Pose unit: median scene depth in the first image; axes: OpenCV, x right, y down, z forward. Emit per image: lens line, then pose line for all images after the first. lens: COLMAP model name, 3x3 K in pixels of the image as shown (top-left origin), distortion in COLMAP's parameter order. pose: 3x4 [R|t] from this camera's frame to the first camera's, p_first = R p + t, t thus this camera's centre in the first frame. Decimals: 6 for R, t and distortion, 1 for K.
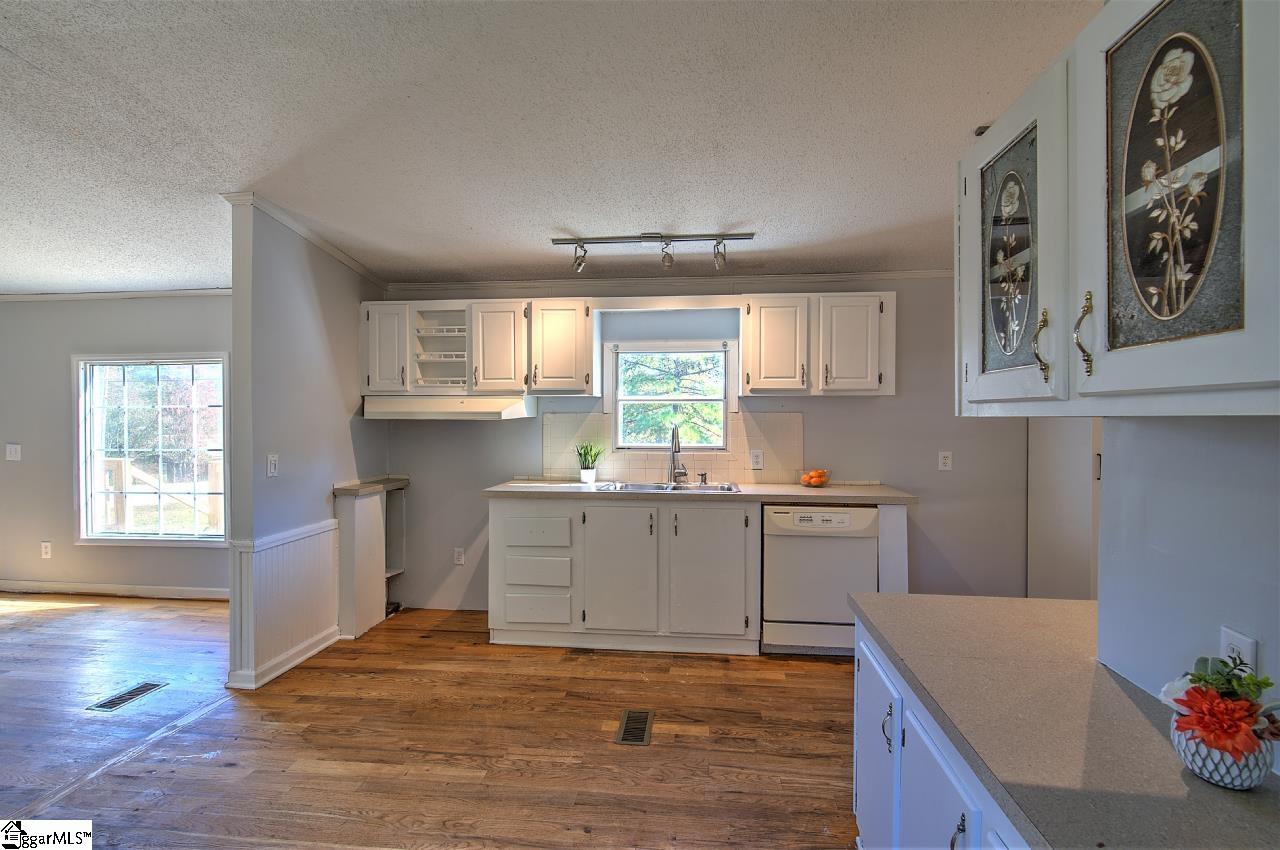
lens RADIAL K [[586.7, 0, 638.2], [0, 586.7, 422.7], [0, 0, 1]] dist [-0.000353, -0.000355]
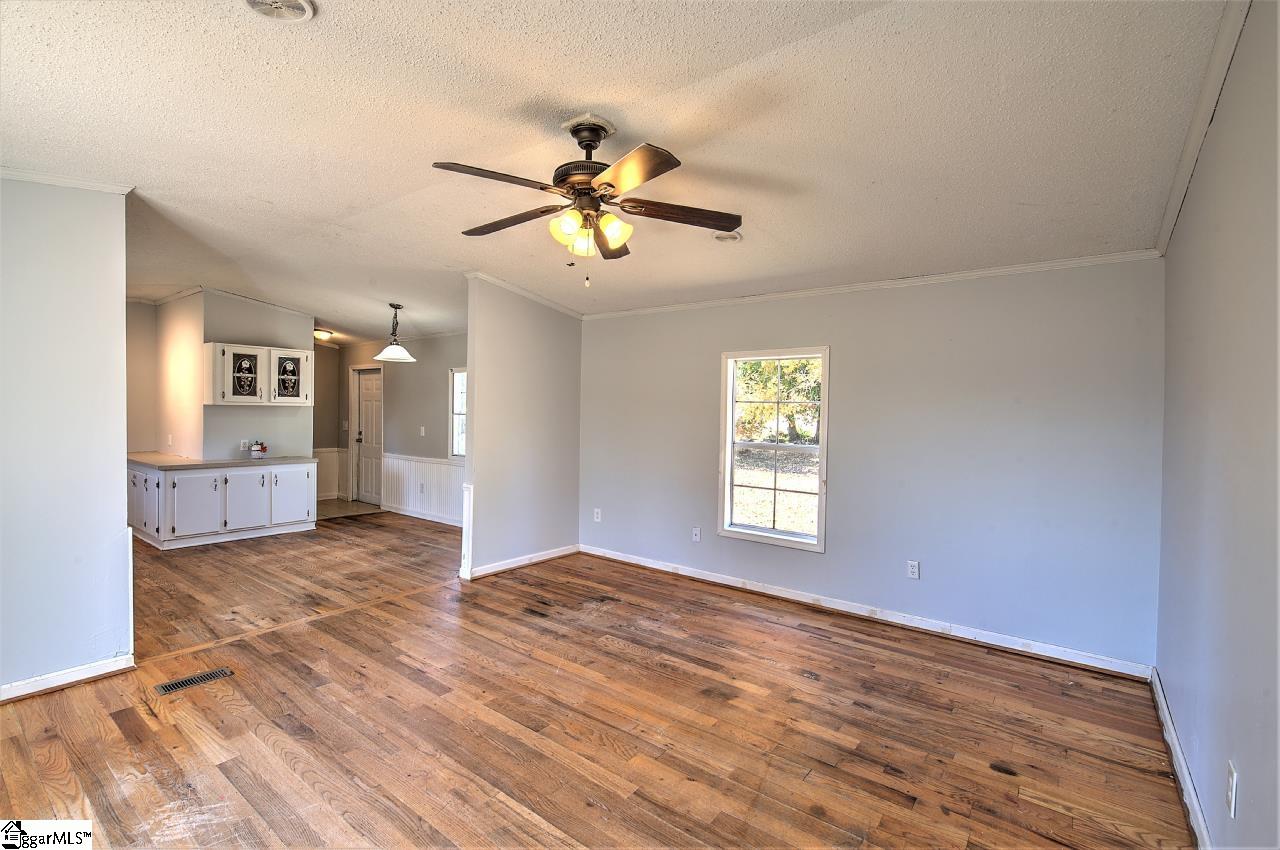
lens RADIAL K [[570.8, 0, 640.0], [0, 570.8, 425.0], [0, 0, 1]] dist [-0.000133, -0.001278]
pose [[-0.855856, -0.029221, 0.516388, -1.711820], [-0.011060, 0.999208, 0.038211, -0.021714], [-0.517095, 0.026992, -0.855502, 1.210555]]
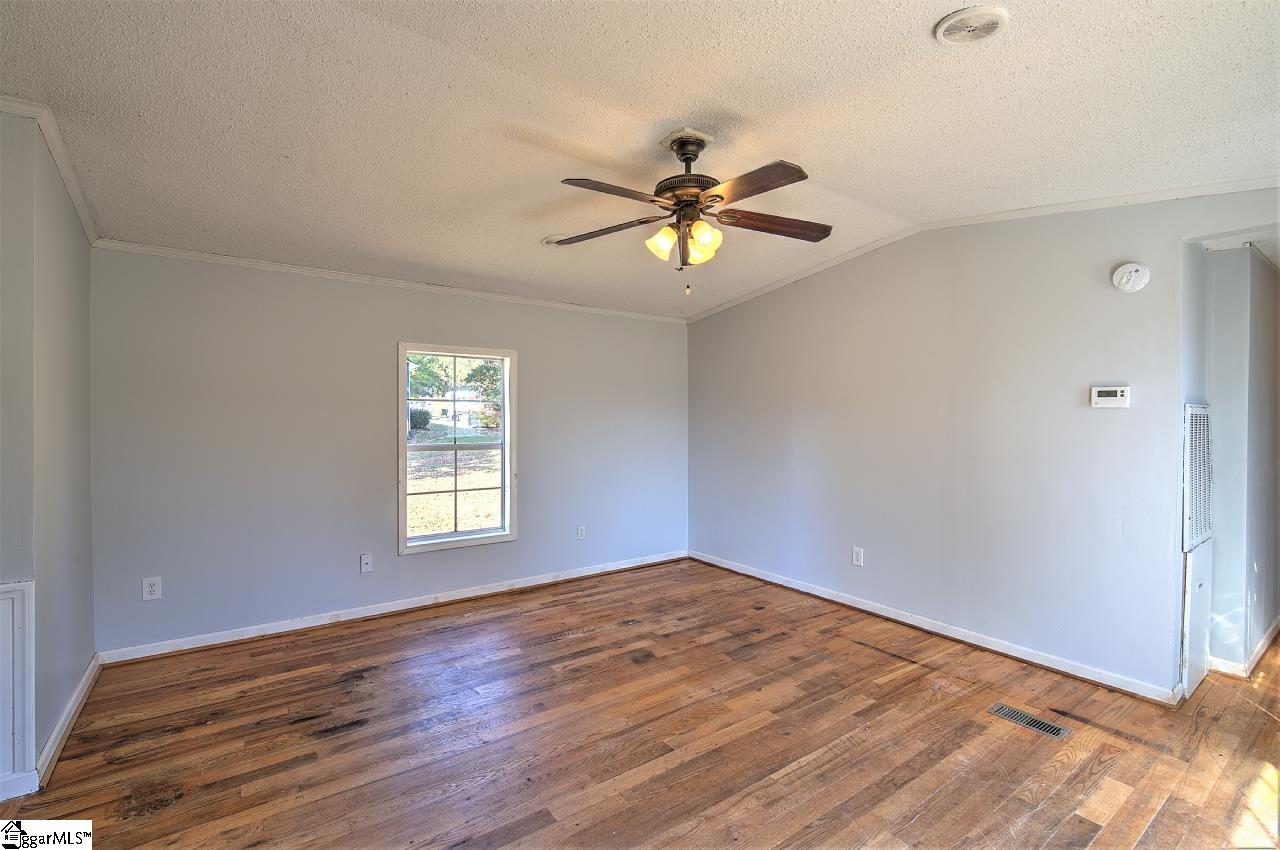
lens RADIAL K [[570.8, 0, 640.0], [0, 570.8, 425.0], [0, 0, 1]] dist [-0.000133, -0.001278]
pose [[-0.737601, 0.007588, -0.675194, -0.747728], [-0.016733, 0.999424, 0.029511, -0.018118], [0.675030, 0.033065, -0.737049, 1.140240]]
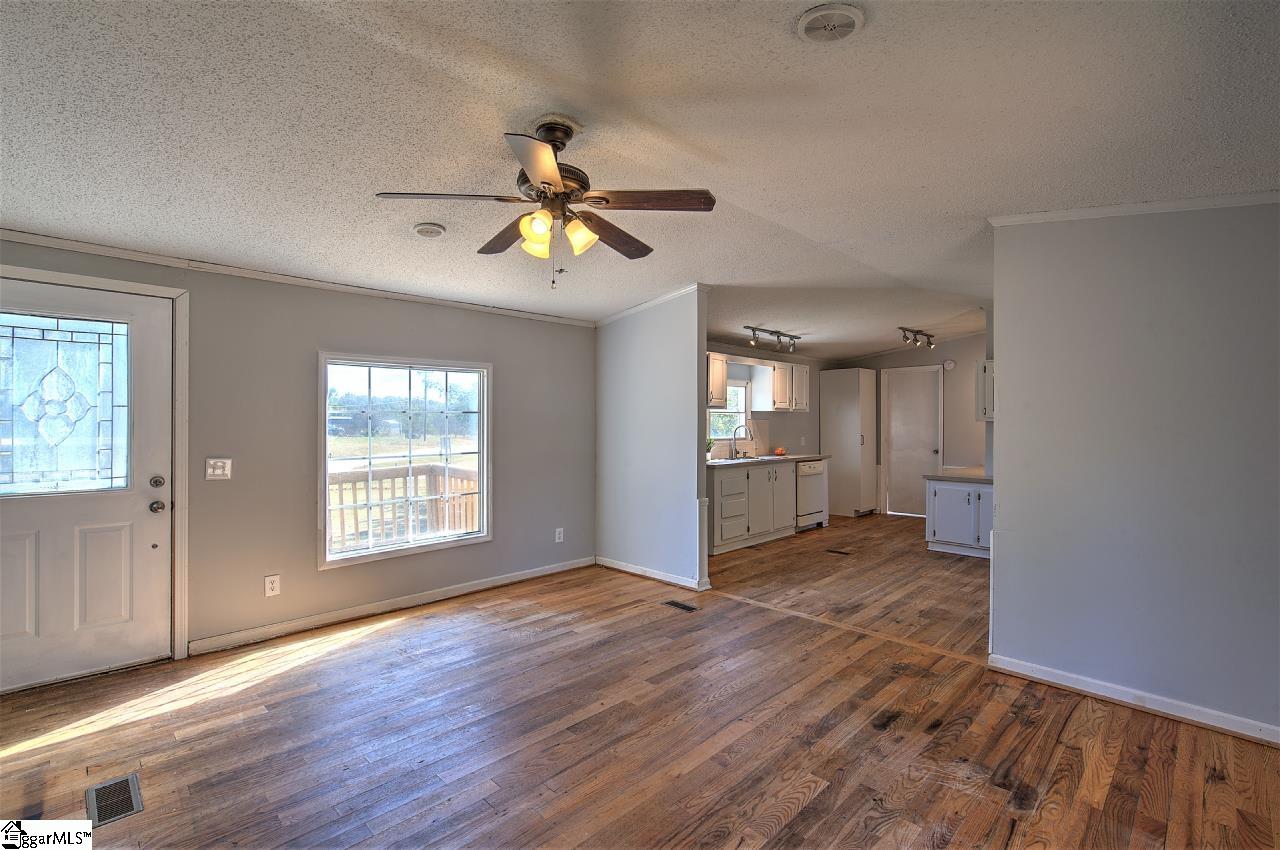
lens RADIAL K [[581.3, 0, 641.8], [0, 581.3, 422.8], [0, 0, 1]] dist [-0.001719, -0.001647]
pose [[0.621210, -0.002165, 0.783641, -1.771389], [0.010701, 0.999926, -0.005721, 0.000788], [-0.783571, 0.011939, 0.621188, 0.120534]]
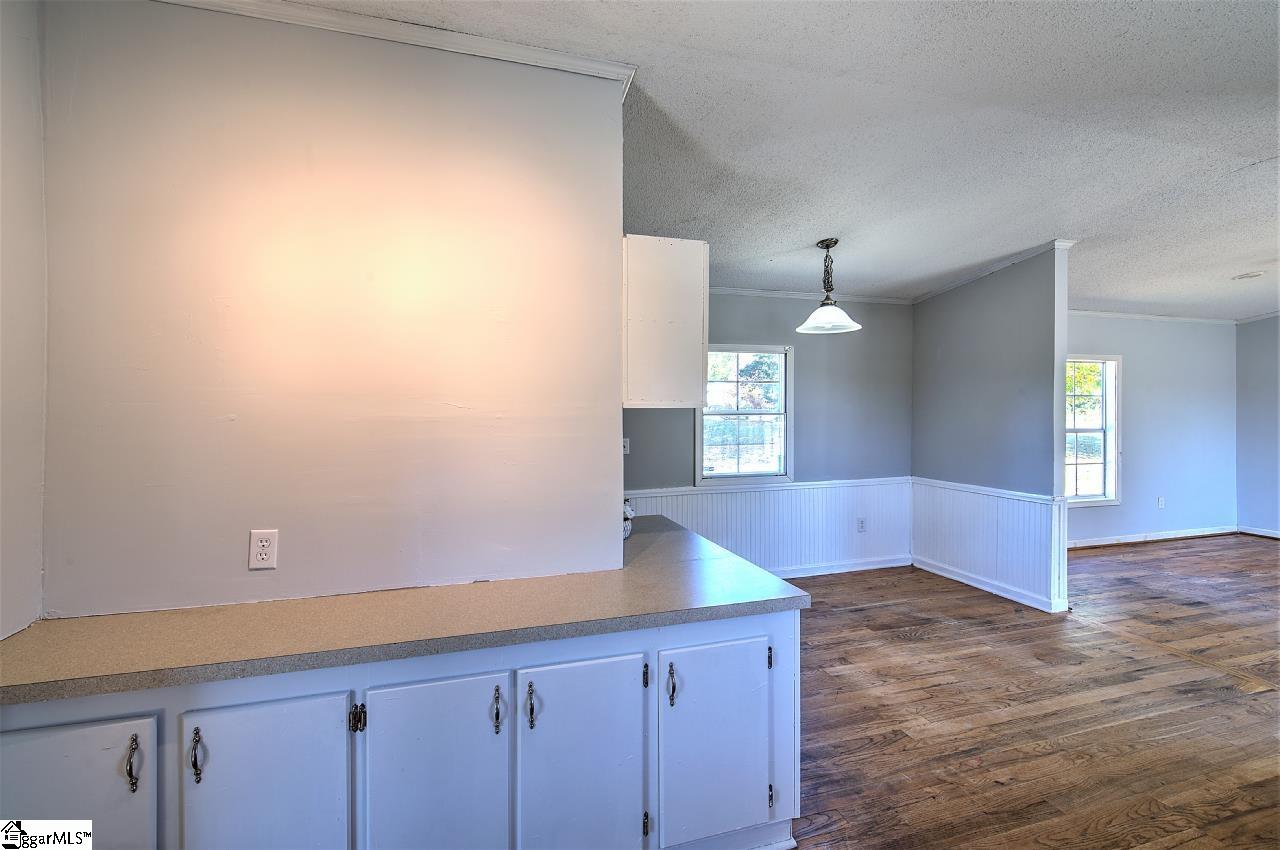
lens RADIAL K [[576.3, 0, 640.6], [0, 576.3, 411.7], [0, 0, 1]] dist [-0.000797, -0.000529]
pose [[-0.919001, 0.003650, -0.394238, 0.543594], [-0.005830, 0.999722, 0.022845, -0.012238], [0.394212, 0.023293, -0.918724, 0.976391]]
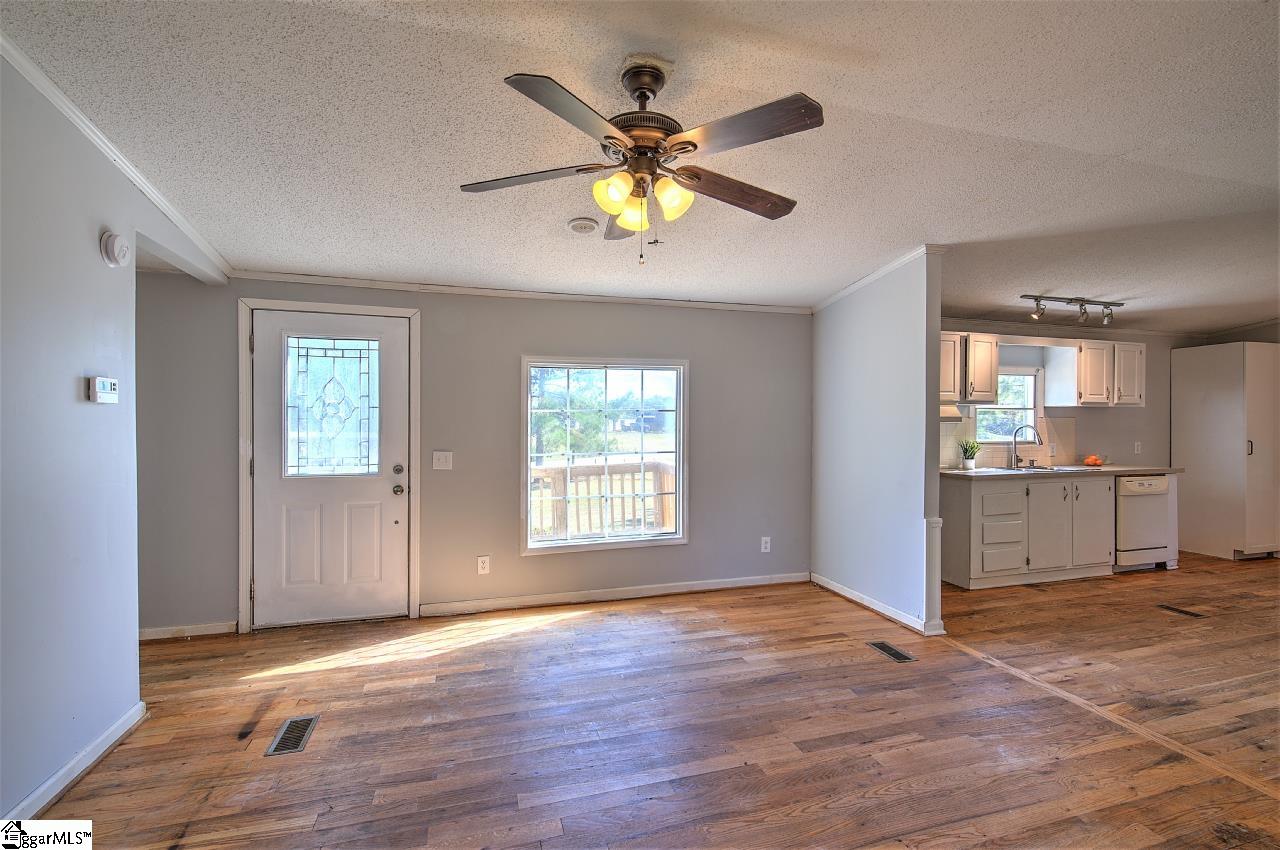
lens RADIAL K [[570.8, 0, 640.0], [0, 570.8, 425.0], [0, 0, 1]] dist [-0.000133, -0.001278]
pose [[0.919758, -0.003143, 0.392472, -1.518745], [0.004414, 0.999988, -0.002337, -0.000100], [-0.392460, 0.003882, 0.919761, 0.100747]]
